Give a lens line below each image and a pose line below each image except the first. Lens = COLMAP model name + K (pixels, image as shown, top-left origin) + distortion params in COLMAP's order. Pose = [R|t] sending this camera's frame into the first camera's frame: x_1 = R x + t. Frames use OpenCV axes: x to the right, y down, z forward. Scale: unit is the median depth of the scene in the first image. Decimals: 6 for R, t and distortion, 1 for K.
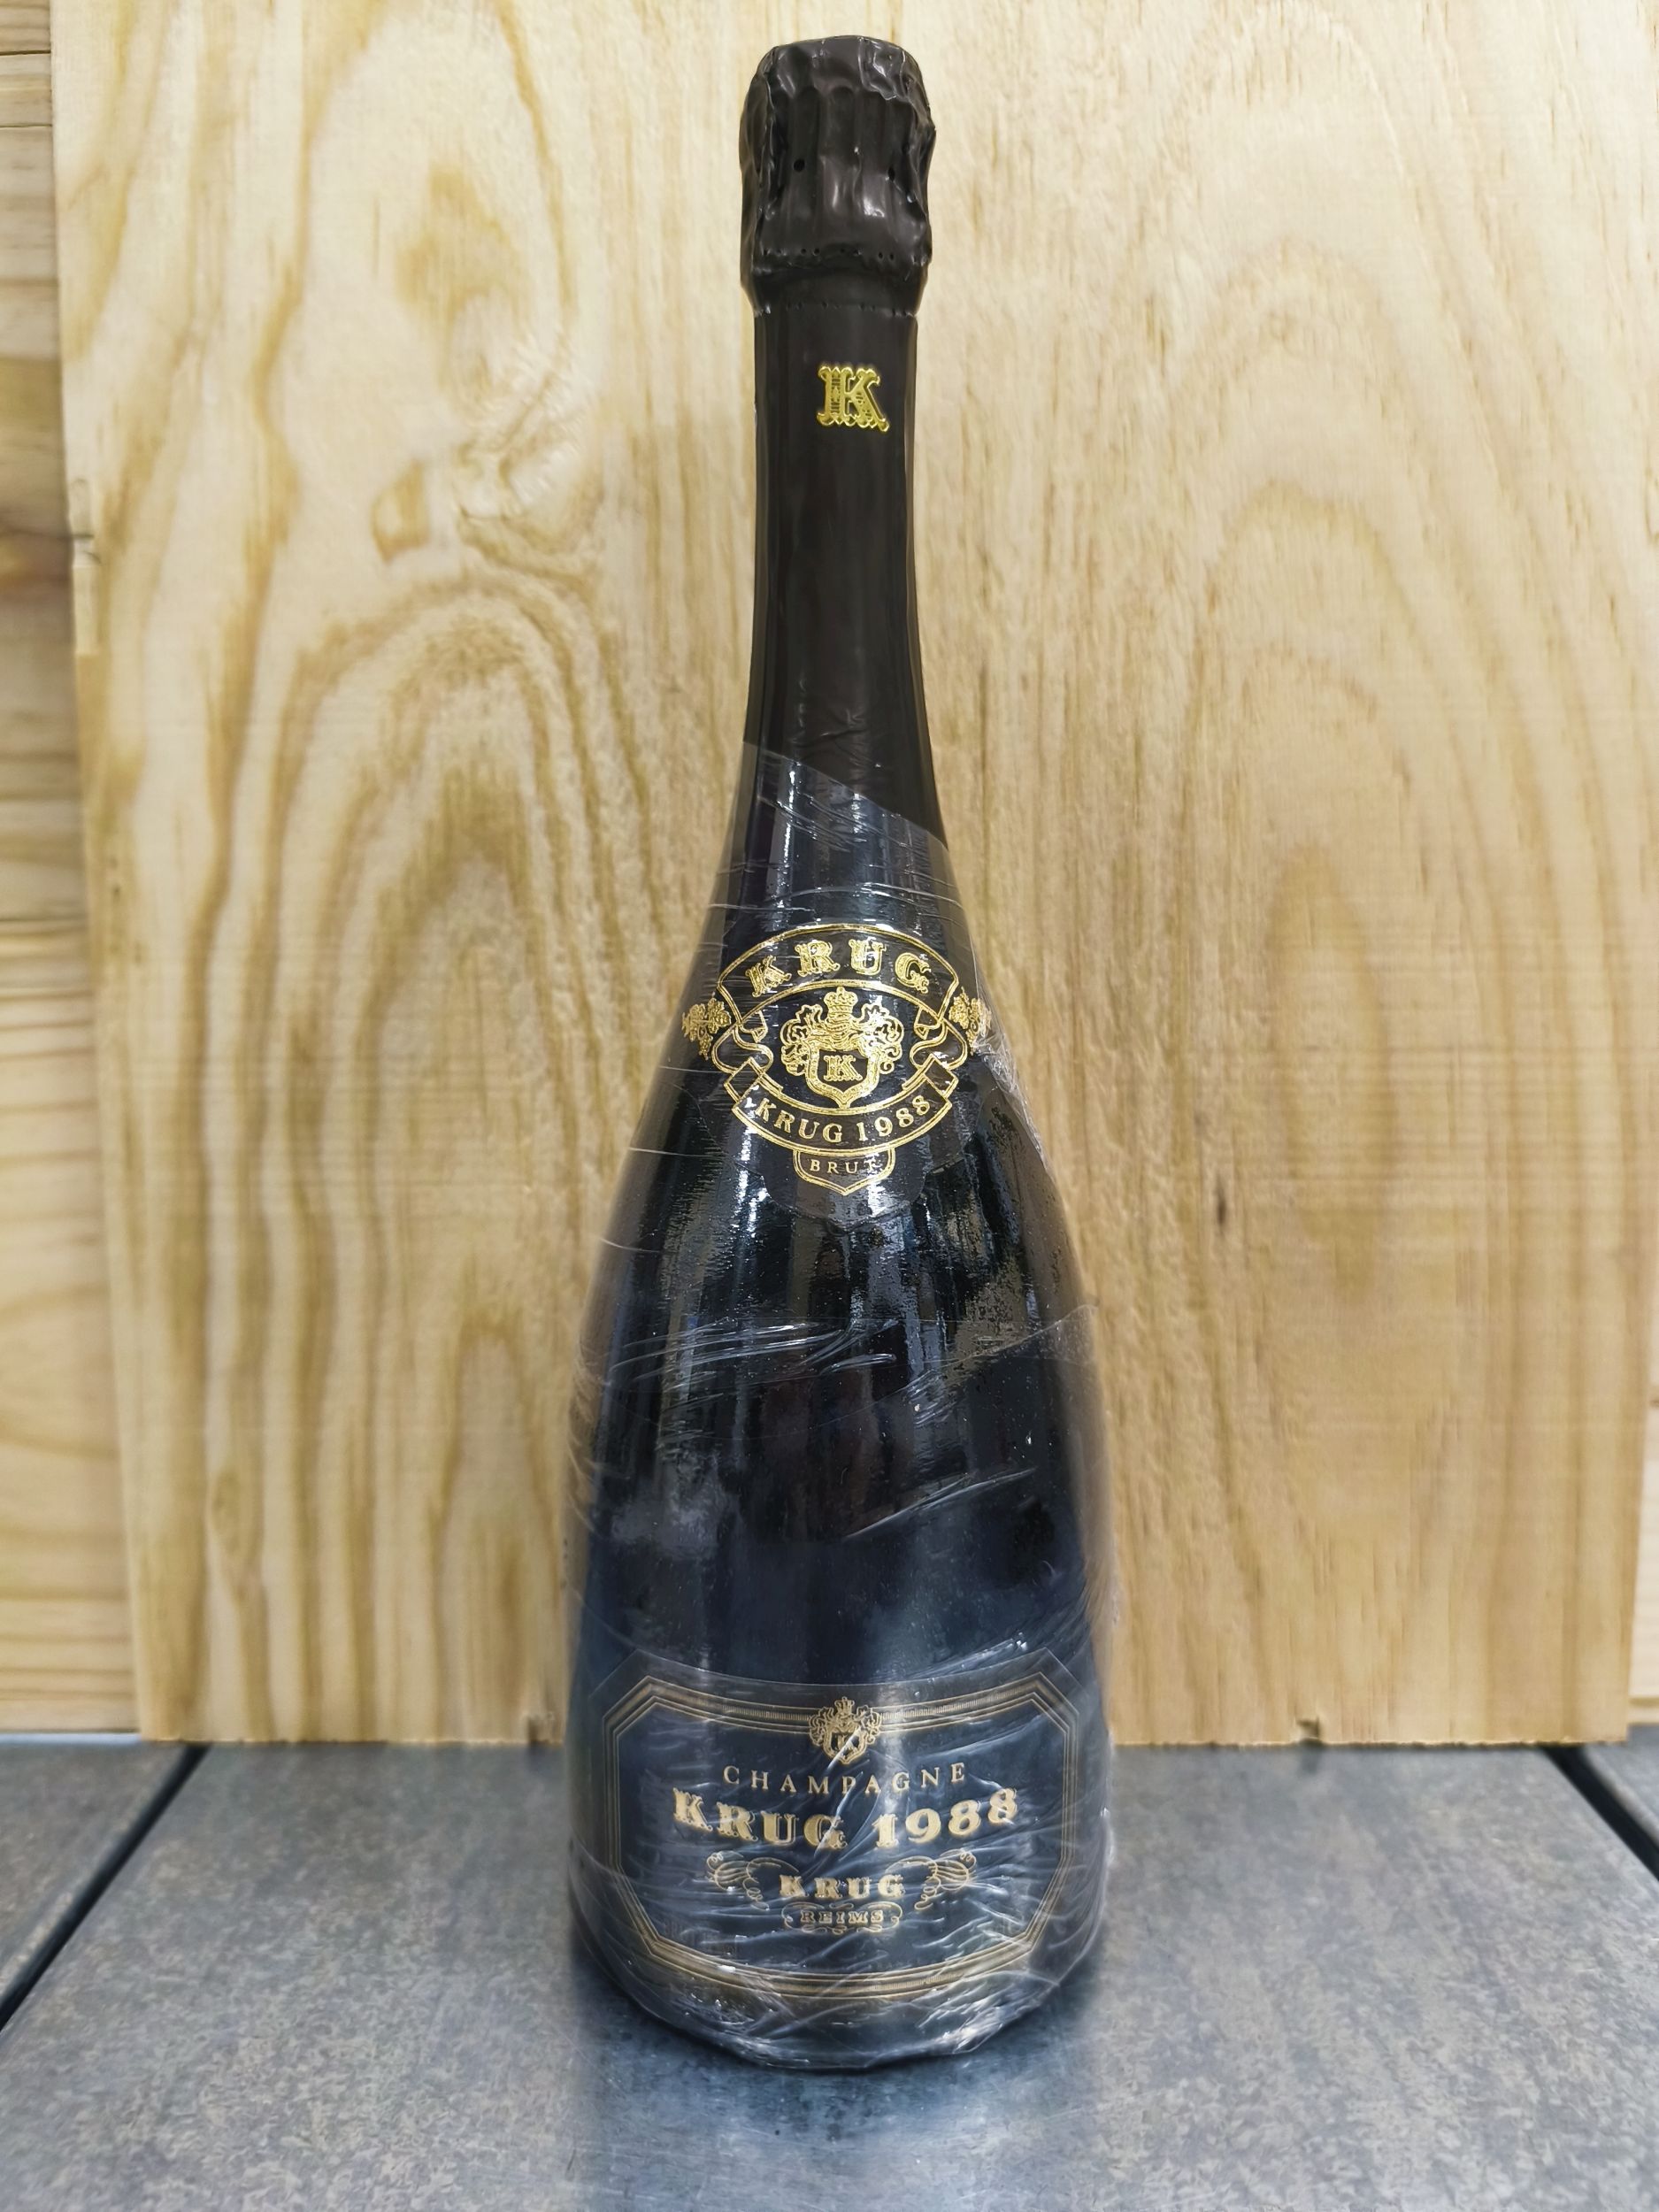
lens RADIAL K [[1484.7, 0, 813.8], [0, 1484.7, 1074.5], [0, 0, 1]] dist [-0.011065, -0.020182]
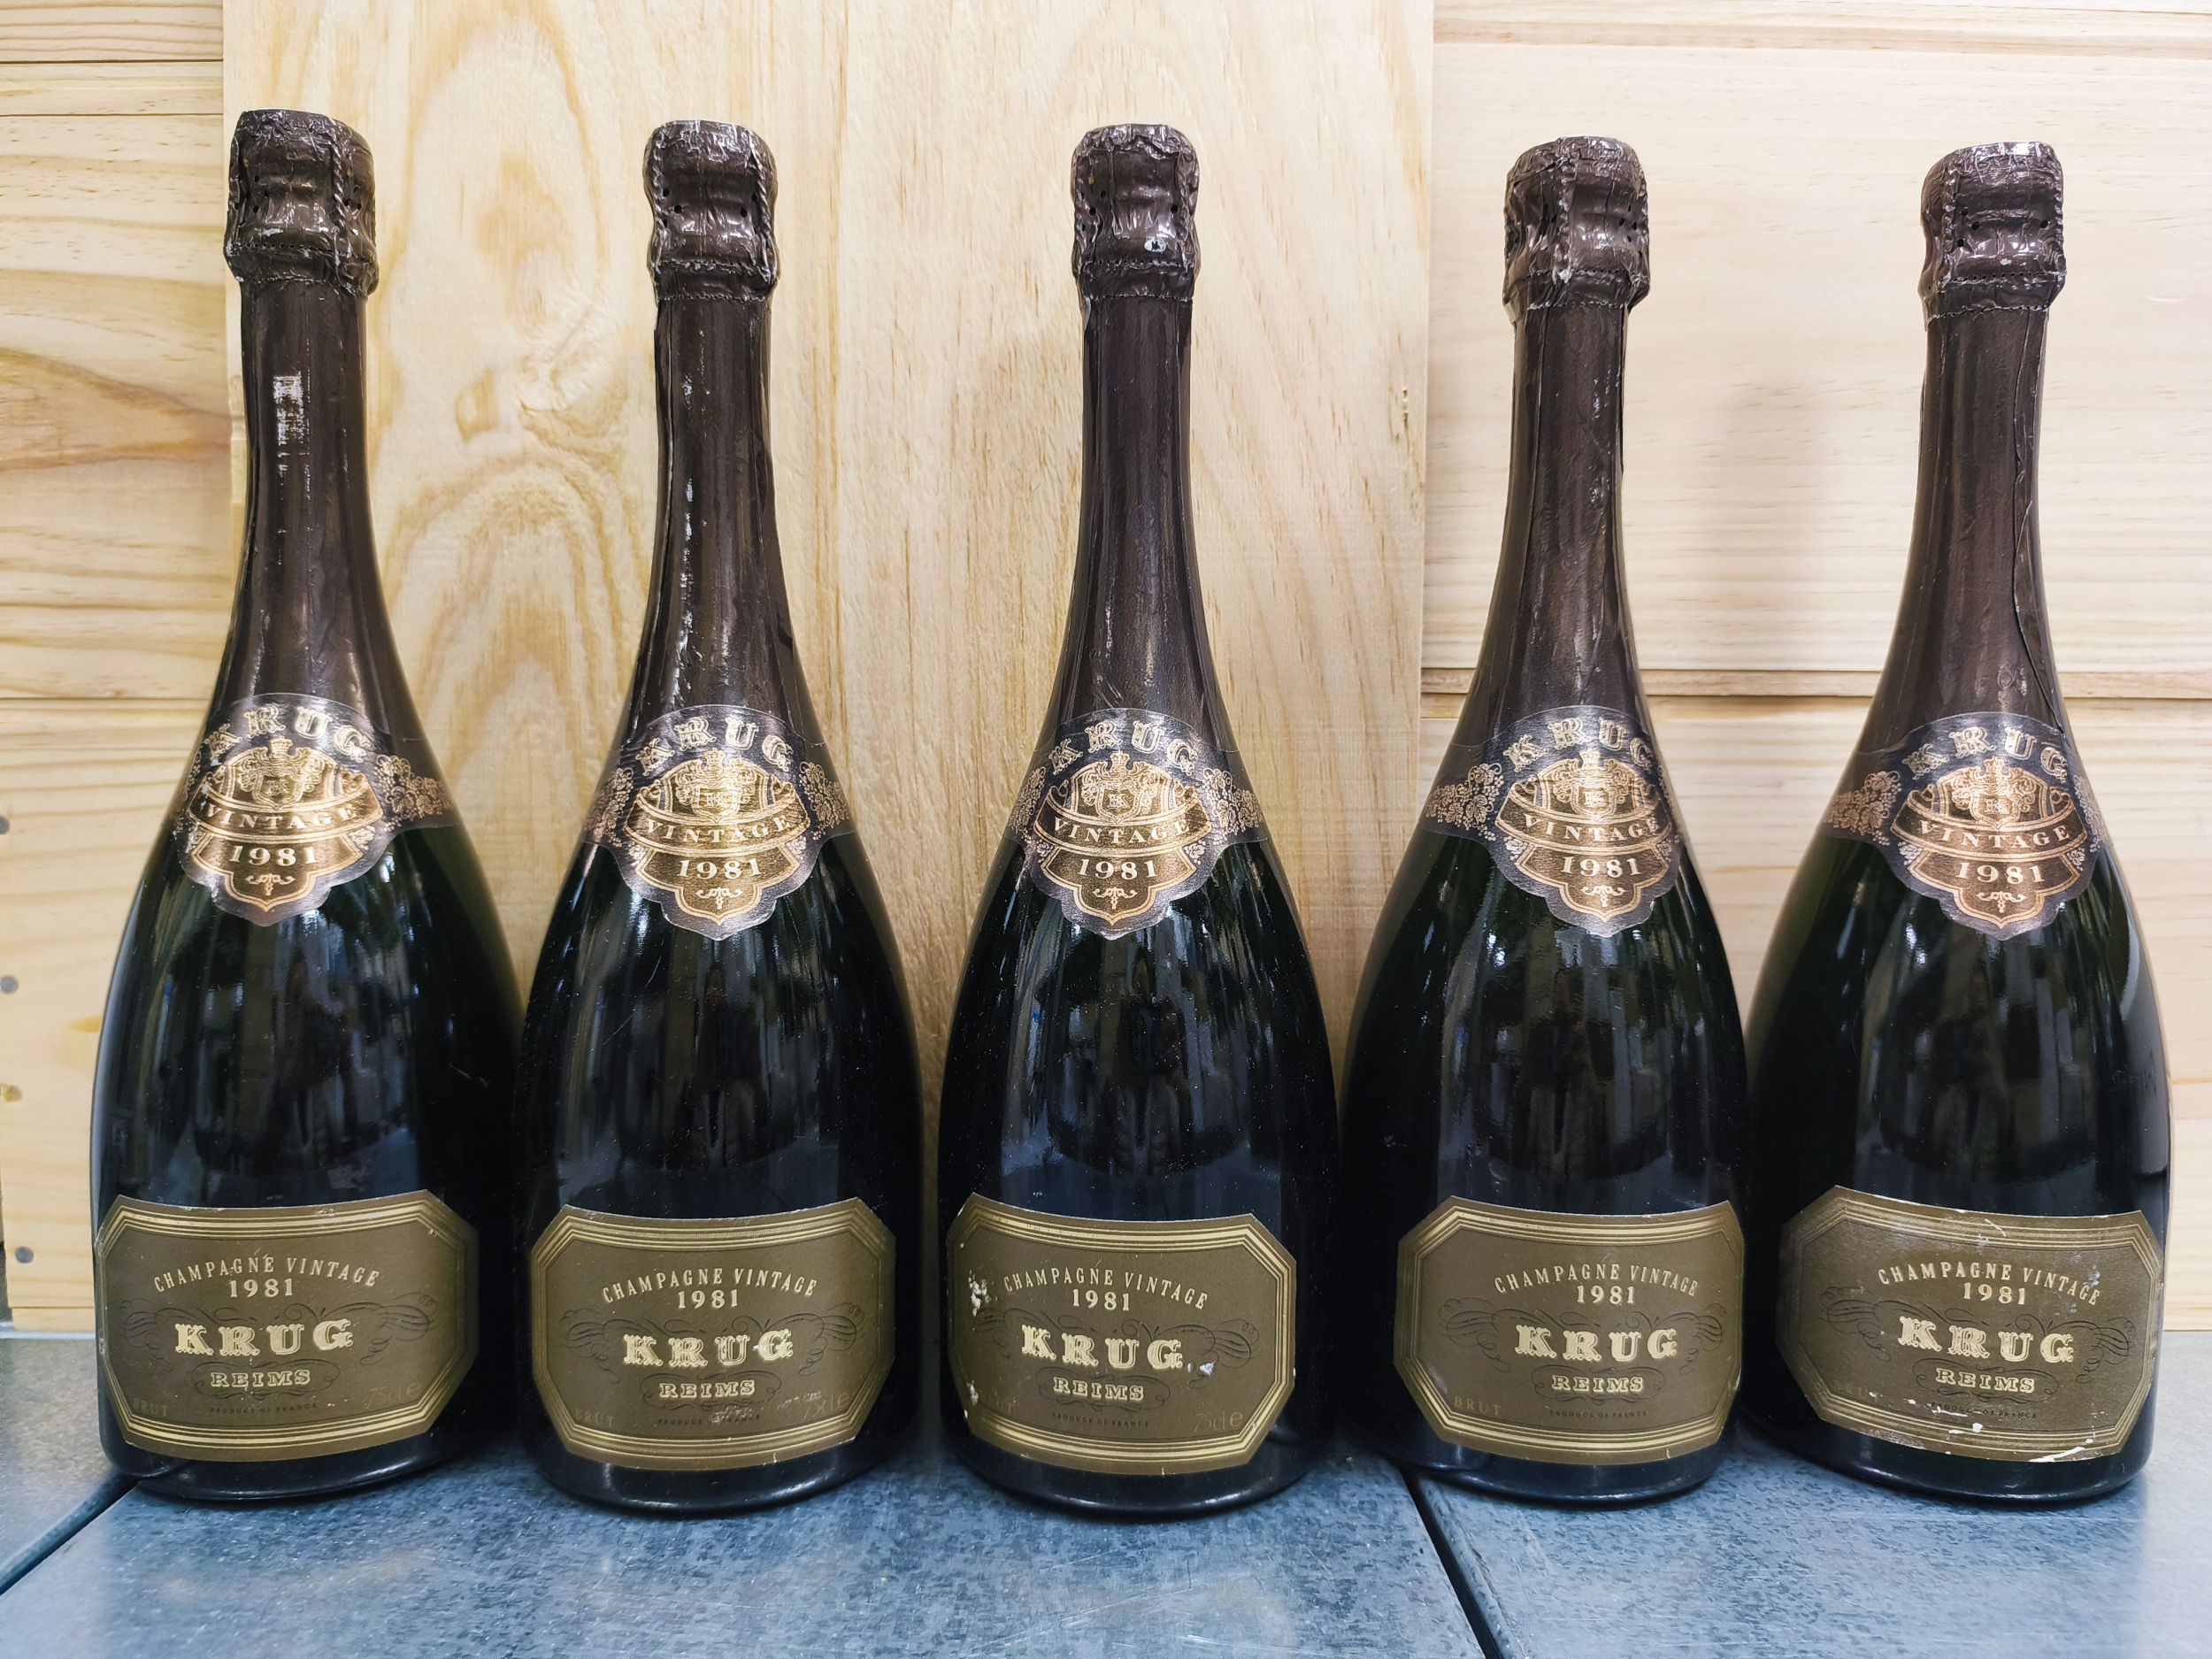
lens RADIAL K [[1484.7, 0, 1105.9], [0, 1484.7, 808.4], [0, 0, 1]] dist [-0.011065, -0.020182]
pose [[0.999389, 0.010158, 0.033429, 0.254954], [-0.009118, 0.999474, -0.031112, 0.026953], [-0.033727, 0.030789, 0.998957, -0.362273]]
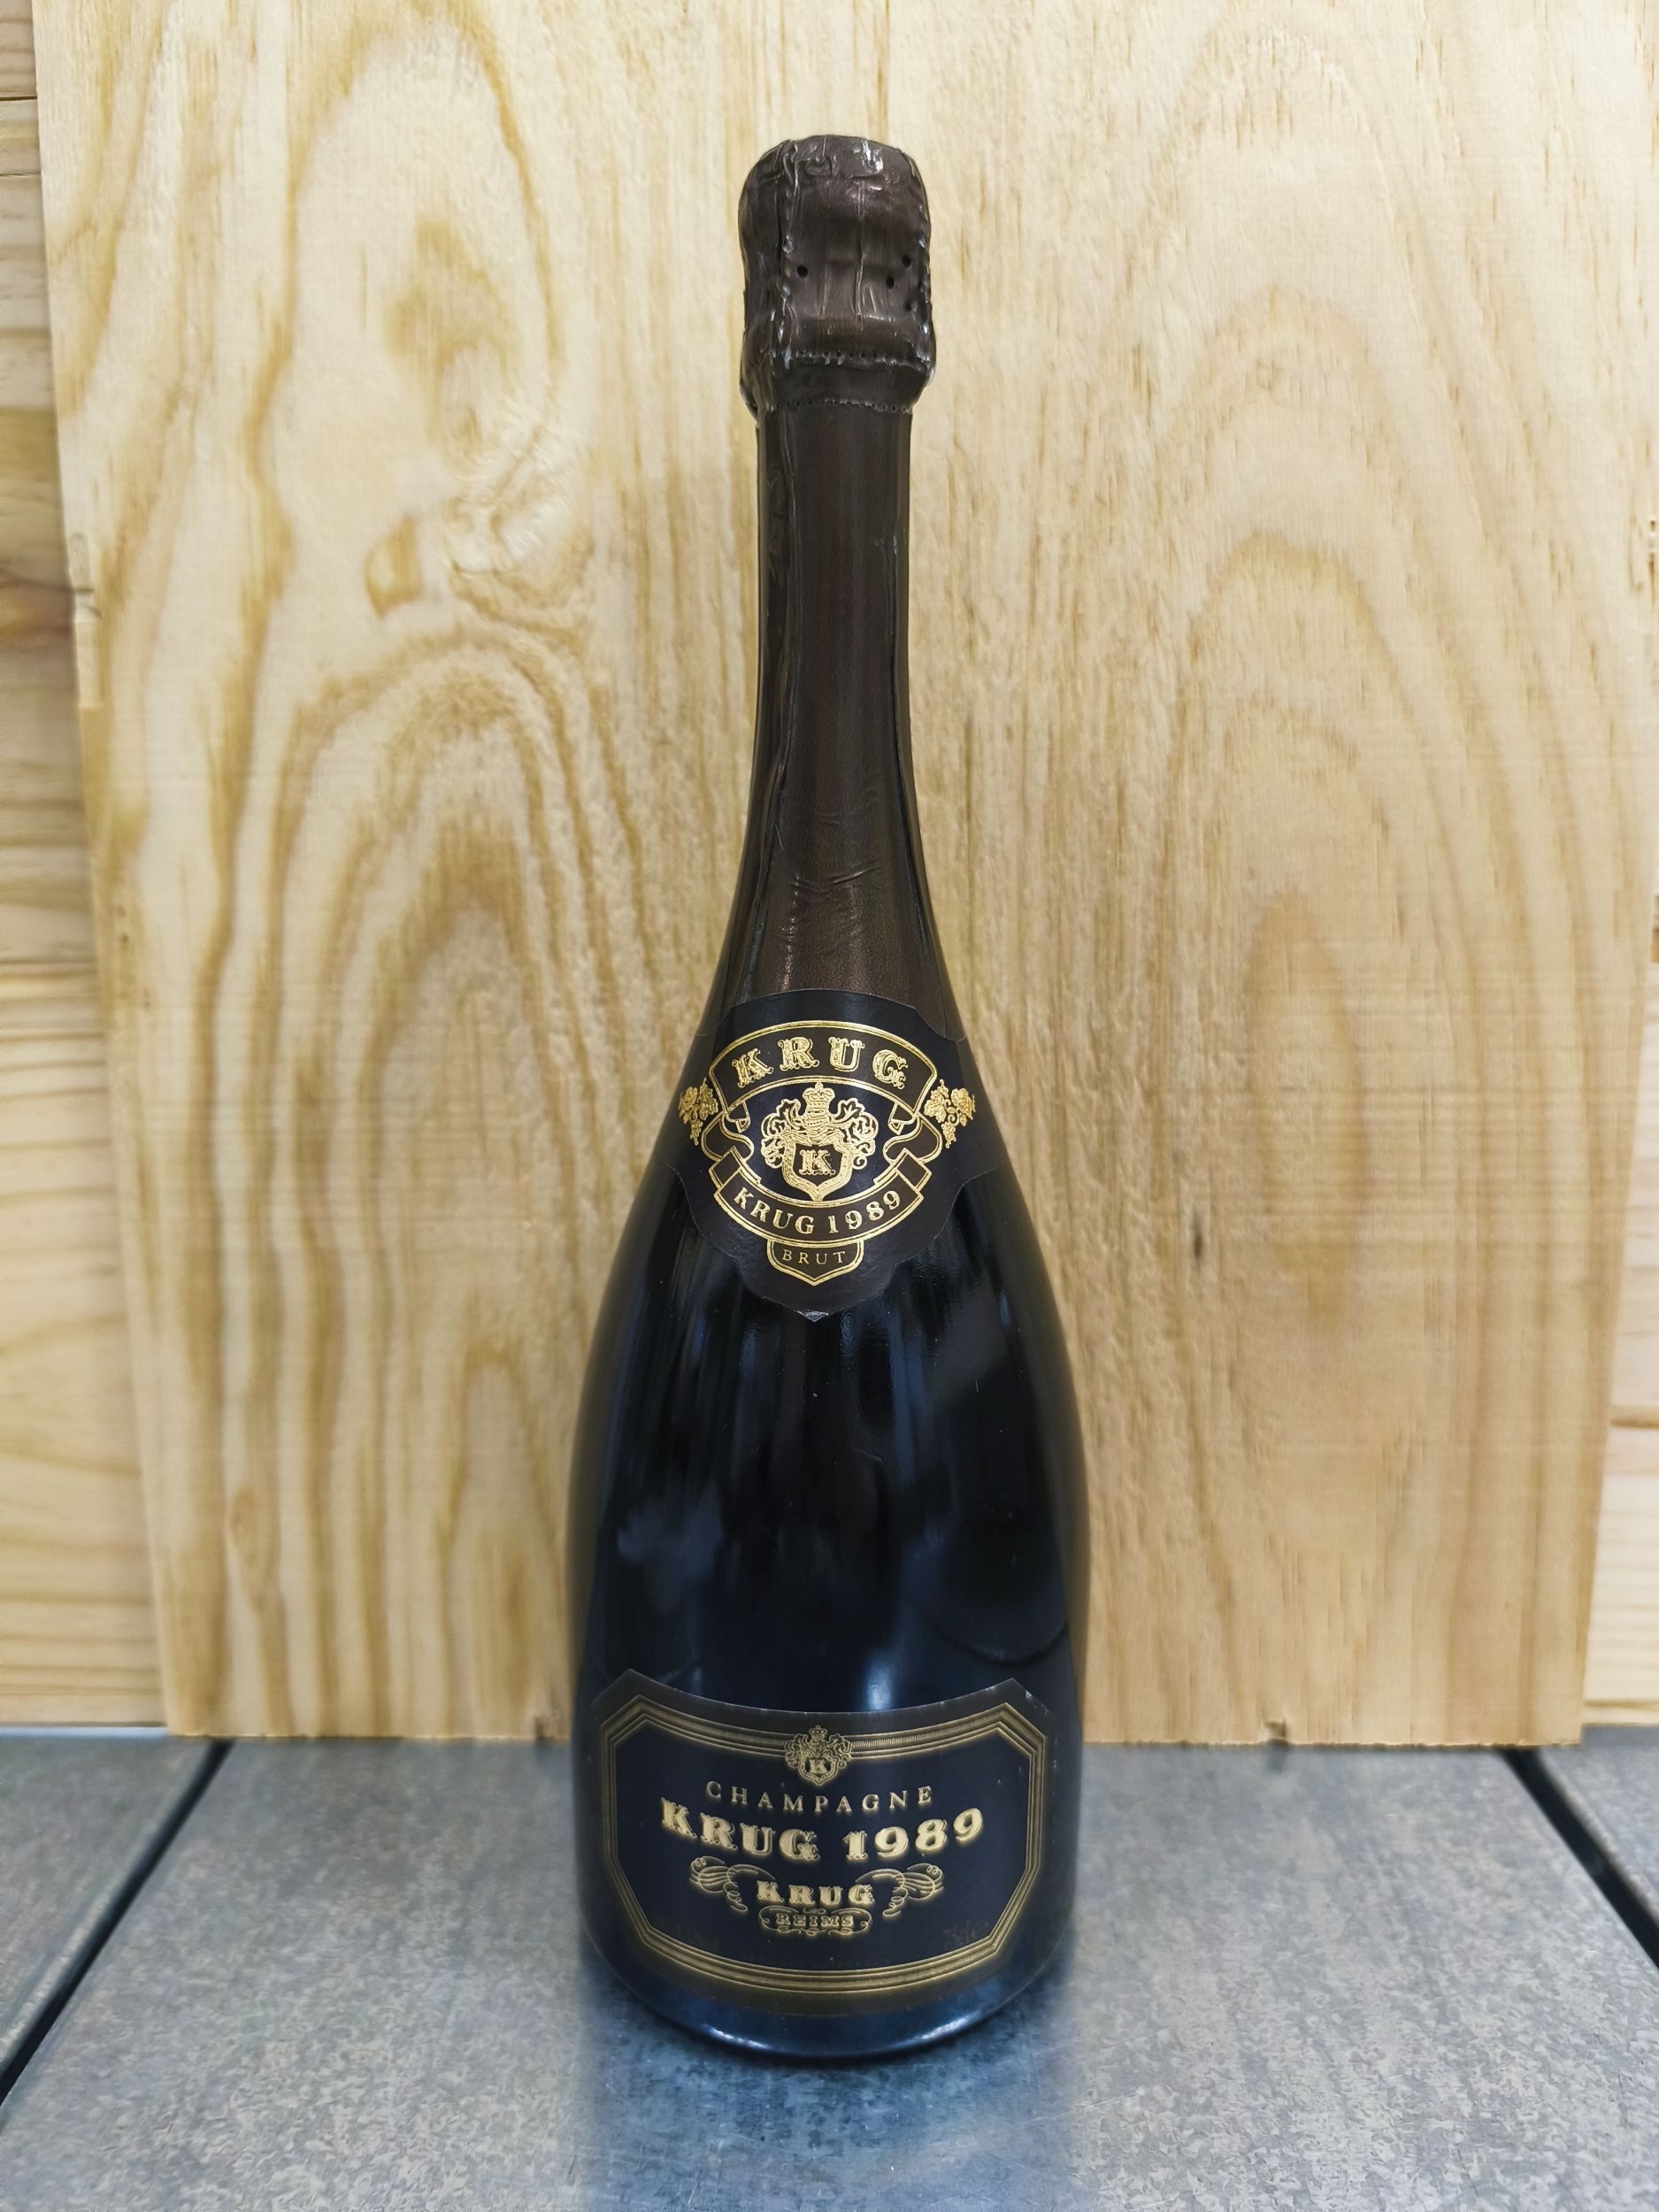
lens RADIAL K [[1484.7, 0, 815.3], [0, 1484.7, 1041.2], [0, 0, 1]] dist [-0.011065, -0.020182]
pose [[0.999963, -0.000873, -0.008582, 0.017899], [0.001333, 0.998554, 0.053744, -0.108725], [0.008523, -0.053753, 0.998518, -0.026847]]
